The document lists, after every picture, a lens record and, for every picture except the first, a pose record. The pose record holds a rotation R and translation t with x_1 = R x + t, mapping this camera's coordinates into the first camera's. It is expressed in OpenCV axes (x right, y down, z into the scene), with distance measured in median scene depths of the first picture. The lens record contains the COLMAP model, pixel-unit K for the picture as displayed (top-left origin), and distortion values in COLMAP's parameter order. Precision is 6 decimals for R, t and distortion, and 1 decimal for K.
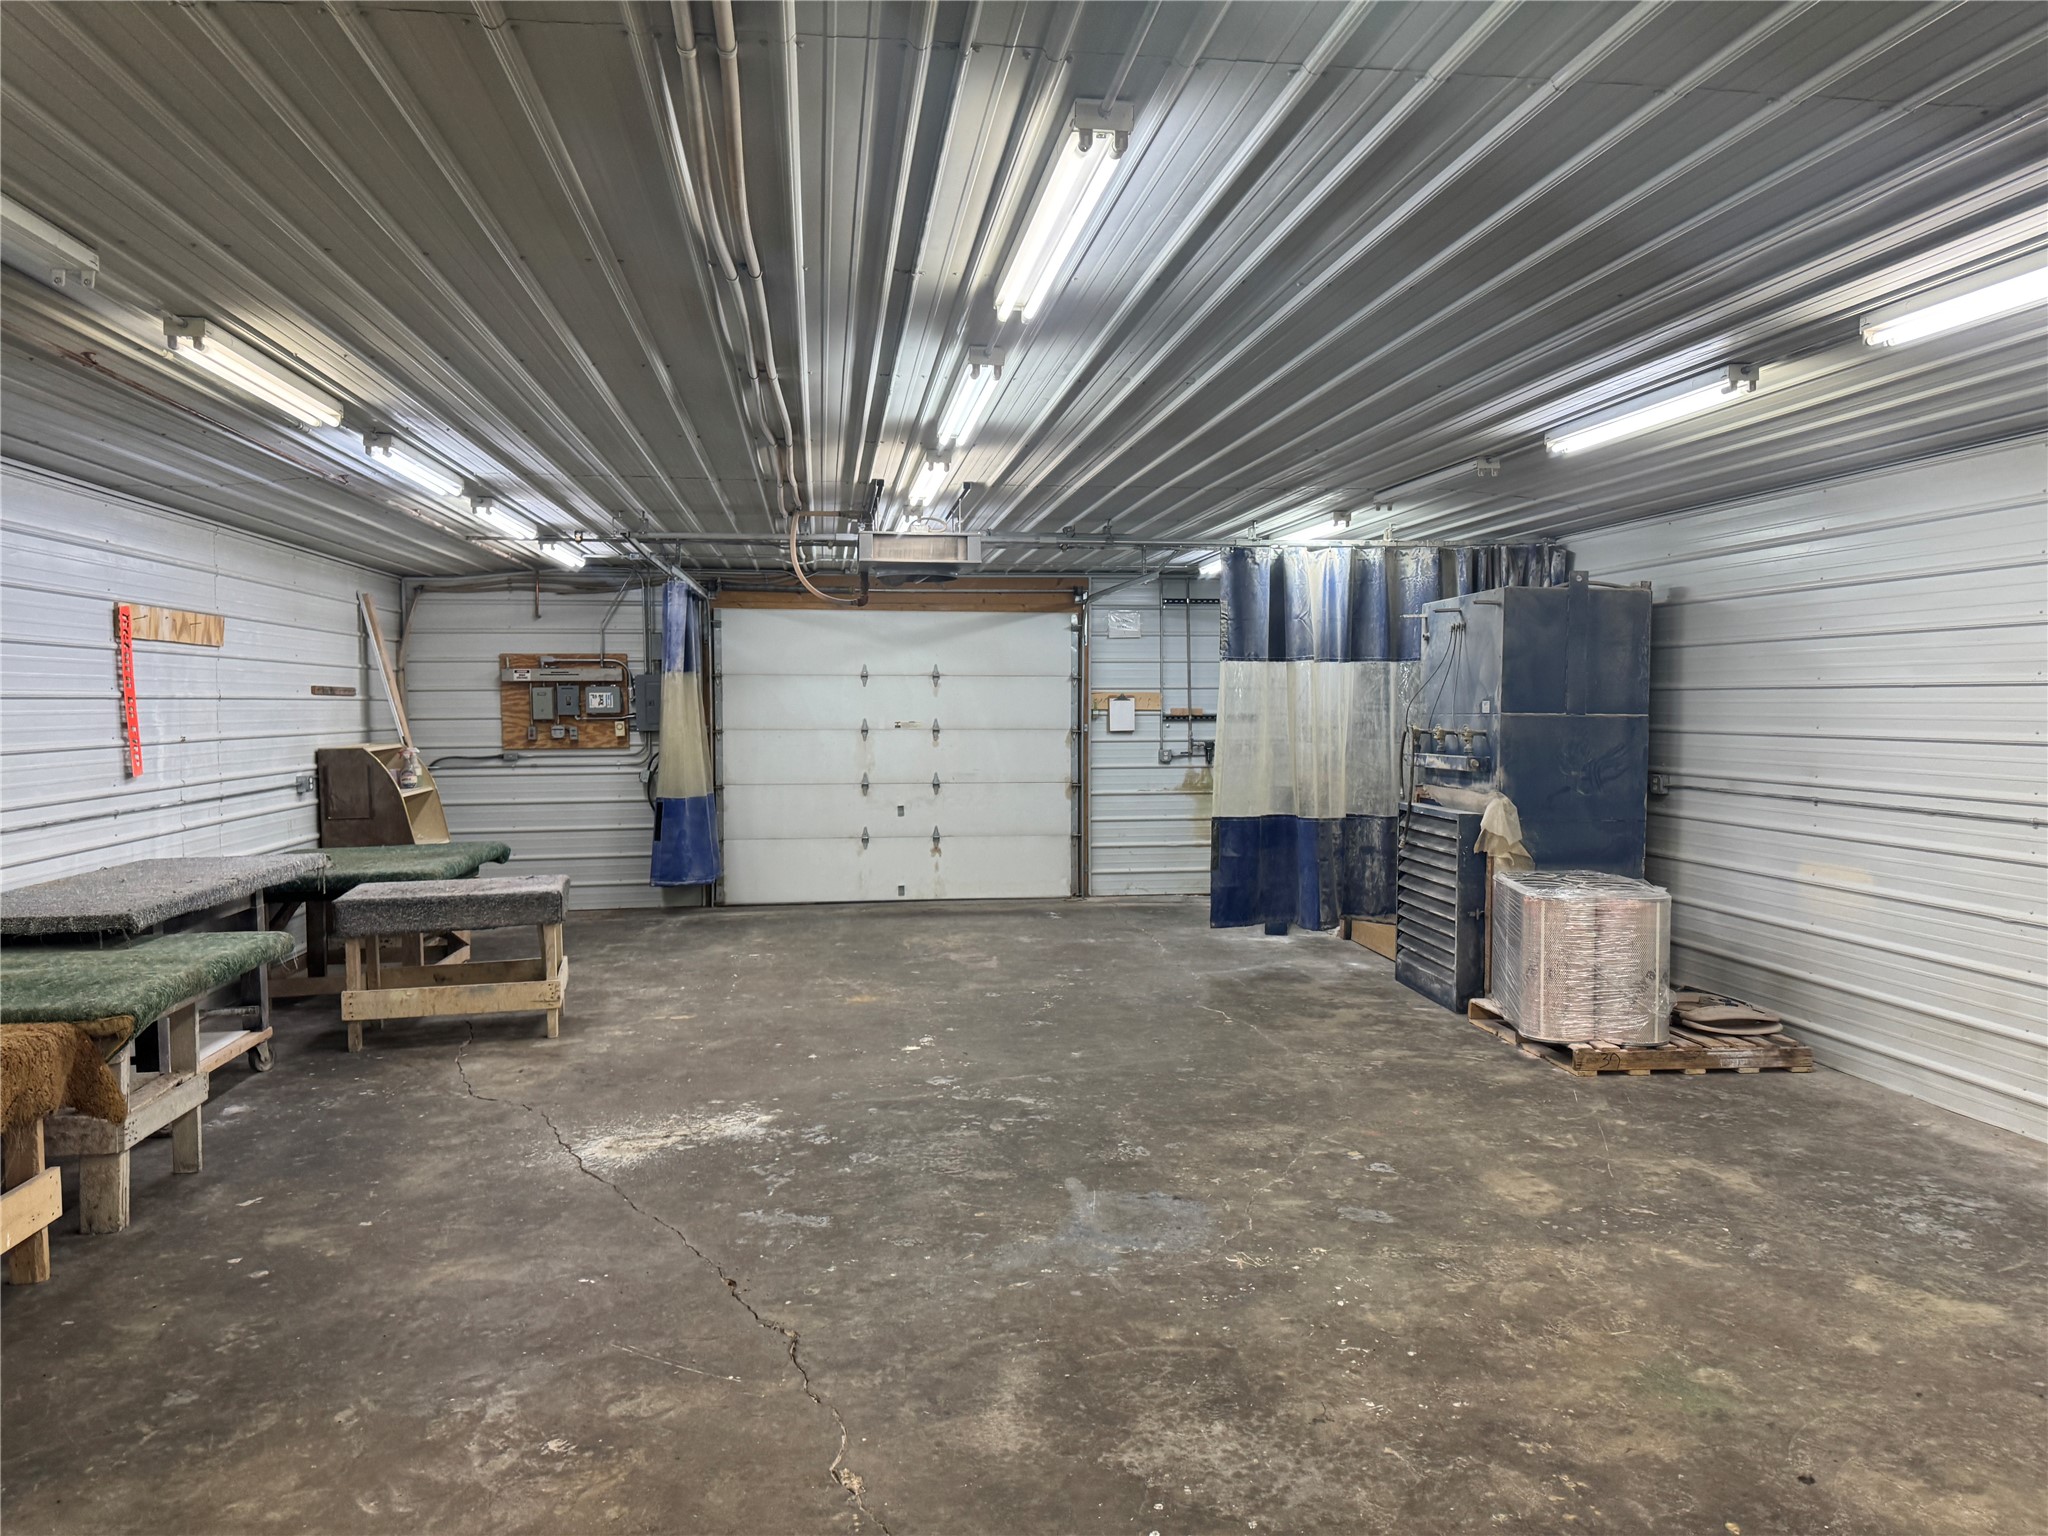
lens RADIAL K [[1458.6, 0, 1023.7], [0, 1458.6, 776.3], [0, 0, 1]] dist [0.043928, -0.002267]
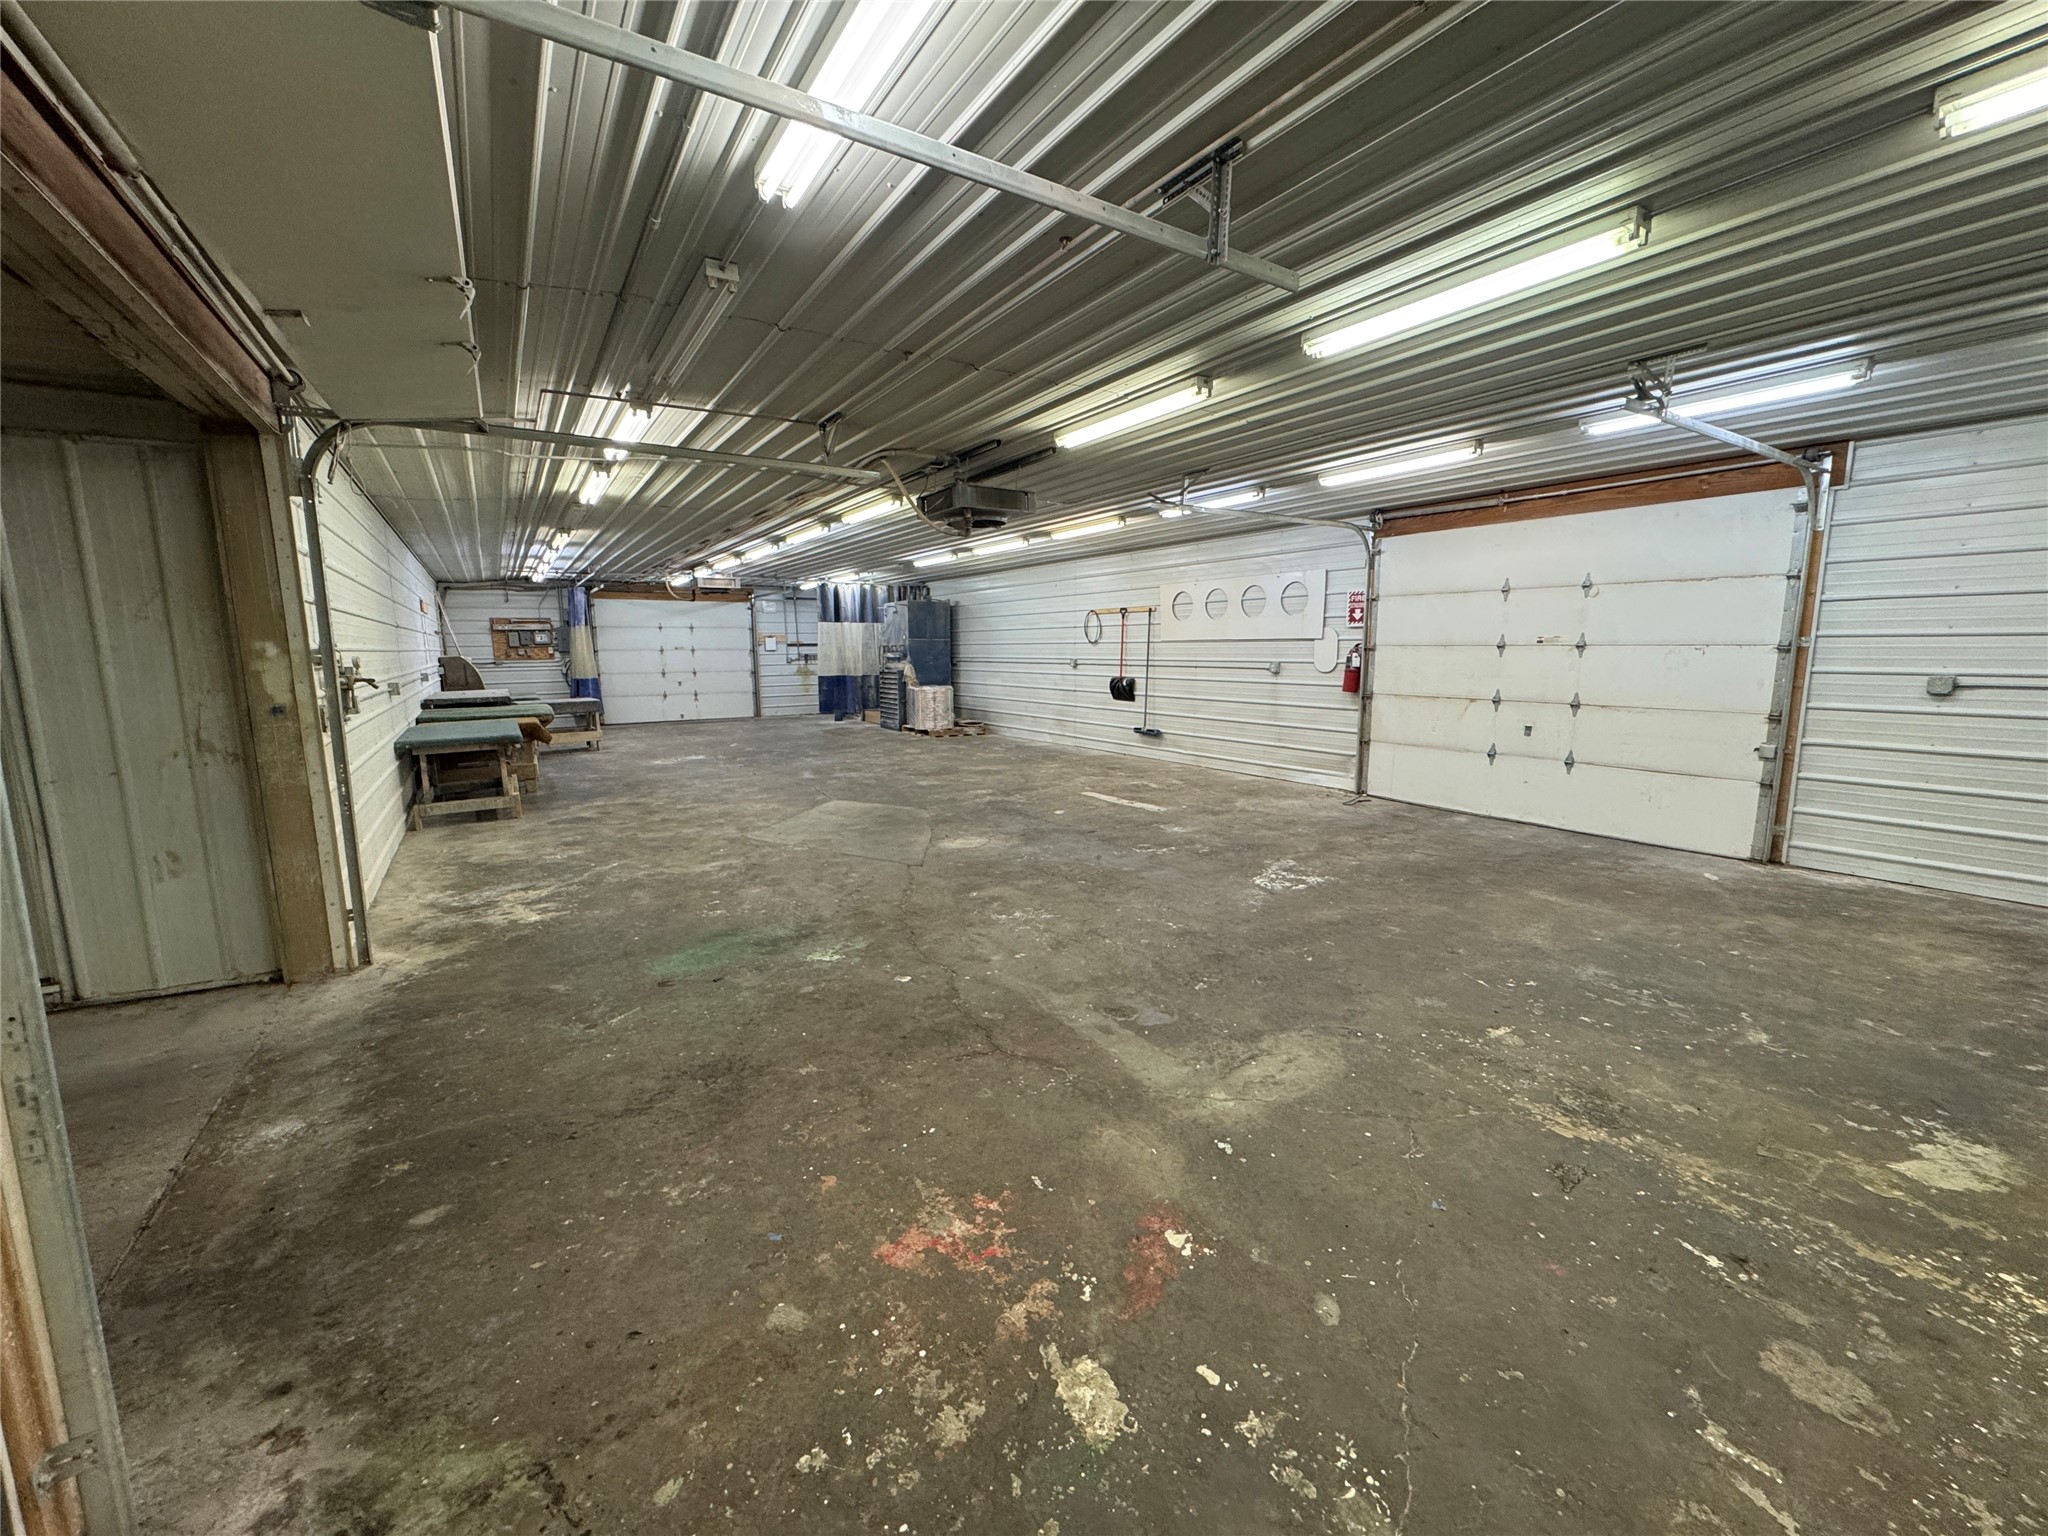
lens RADIAL K [[812.7, 0, 1020.9], [0, 812.7, 772.2], [0, 0, 1]] dist [-0.003084, 0.000789]
pose [[0.910919, -0.068587, 0.406845, -0.177756], [0.026850, 0.993850, 0.107430, 0.056026], [-0.411711, -0.086936, 0.907158, -0.673653]]
